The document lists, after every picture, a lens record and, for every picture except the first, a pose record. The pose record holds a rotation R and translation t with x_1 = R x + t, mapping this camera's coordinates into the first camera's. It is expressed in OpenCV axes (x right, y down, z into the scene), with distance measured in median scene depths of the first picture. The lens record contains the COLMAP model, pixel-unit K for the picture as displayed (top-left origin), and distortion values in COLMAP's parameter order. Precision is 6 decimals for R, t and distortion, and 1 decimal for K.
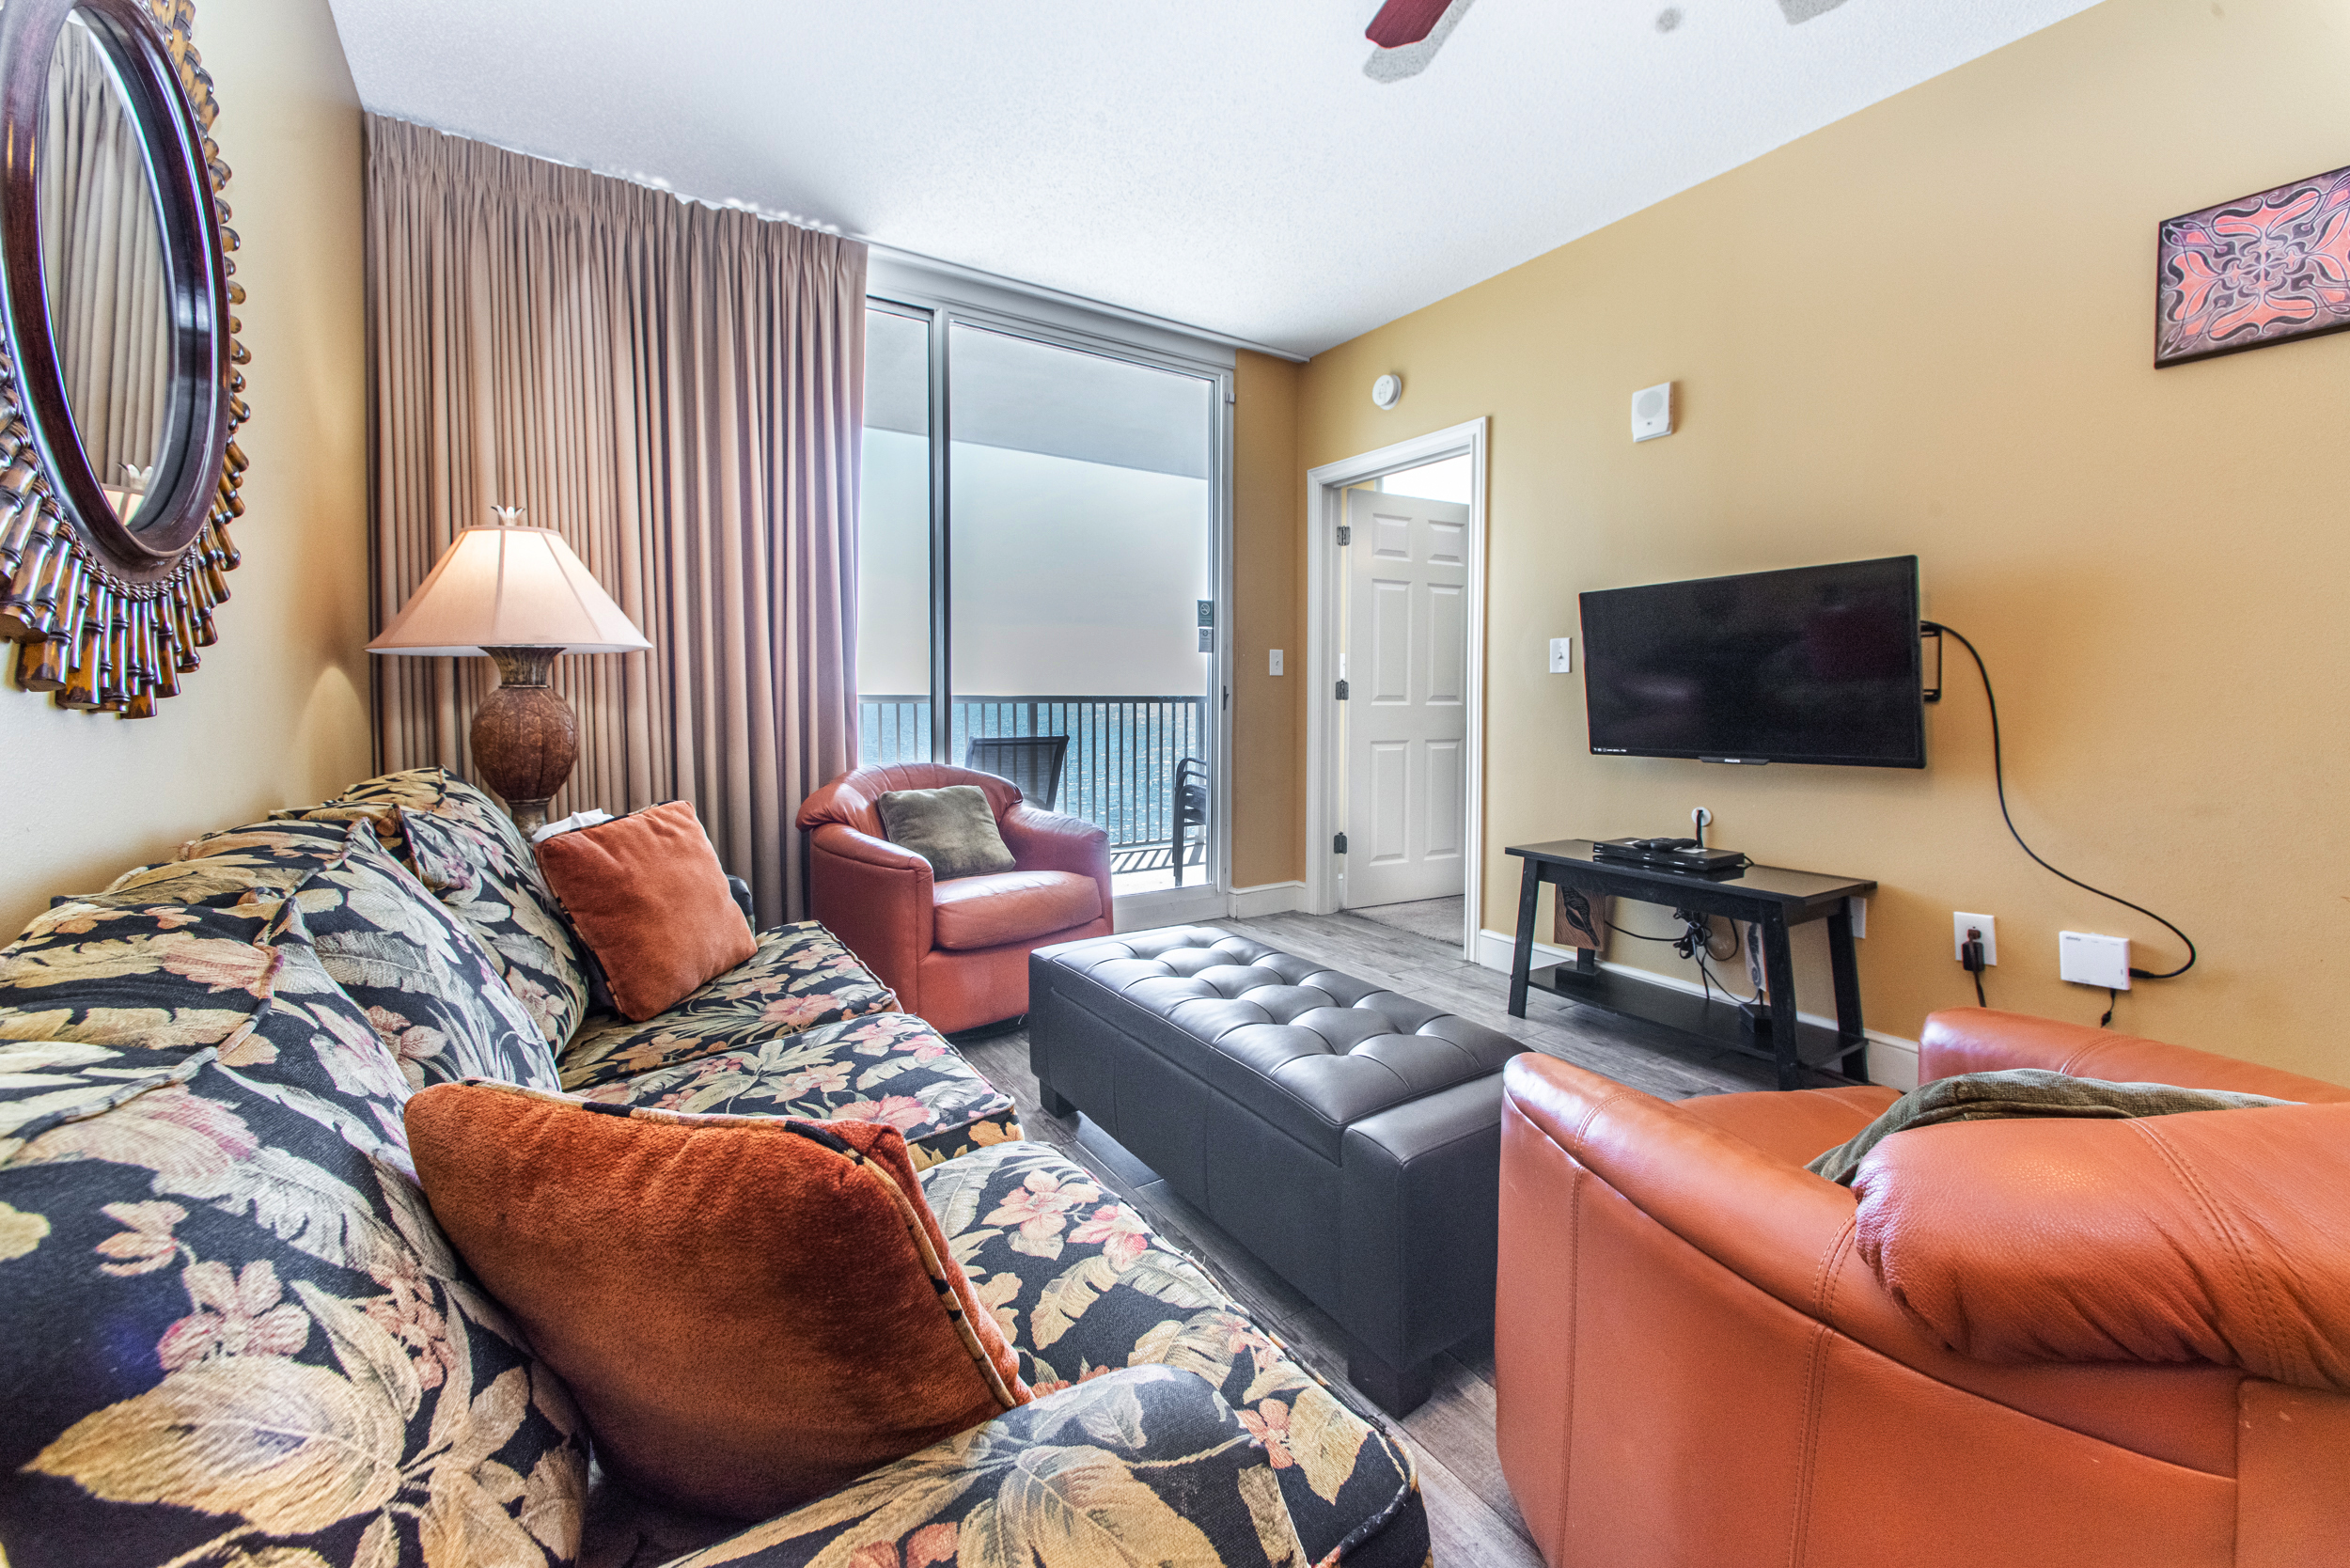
lens RADIAL K [[934.1, 0, 1177.1], [0, 934.1, 731.7], [0, 0, 1]] dist [-0.001278, -0.000220]
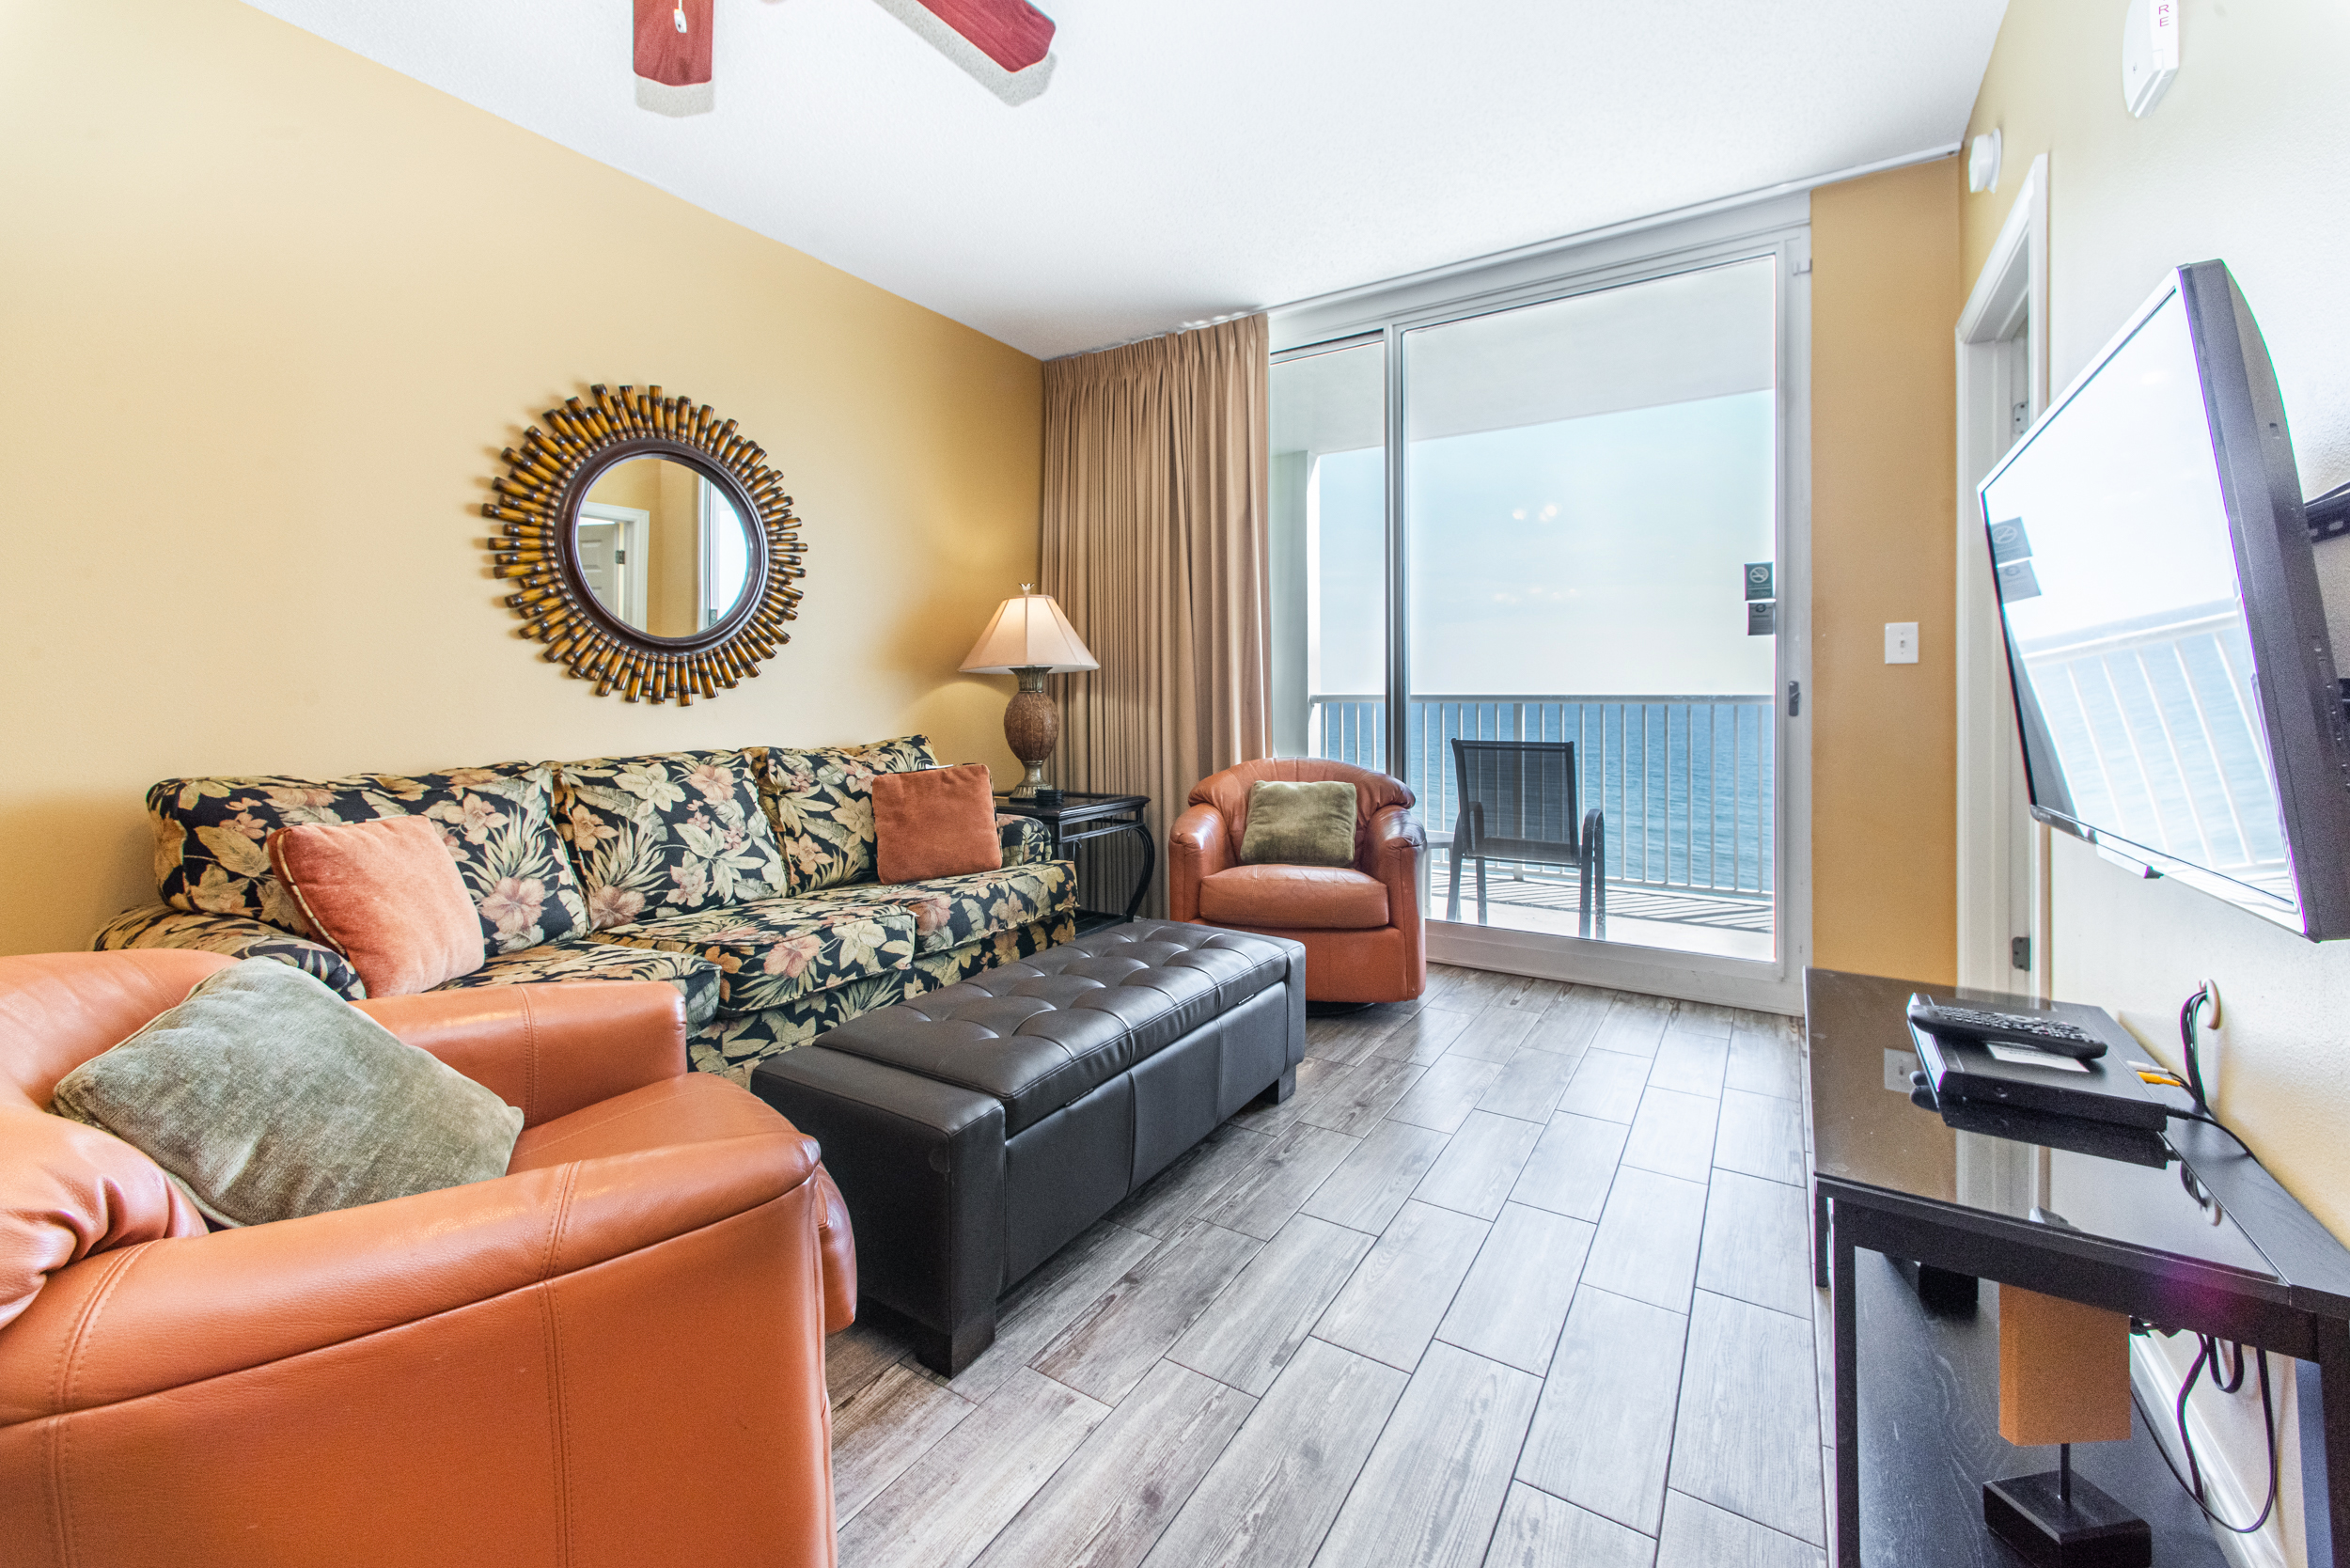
lens RADIAL K [[968.7, 0, 1196.0], [0, 968.7, 699.6], [0, 0, 1]] dist [-0.011215, 0.003490]
pose [[0.416558, -0.001382, -0.909108, 0.699444], [-0.033060, 0.999314, -0.016668, -0.012251], [0.908508, 0.036999, 0.416227, 0.413396]]
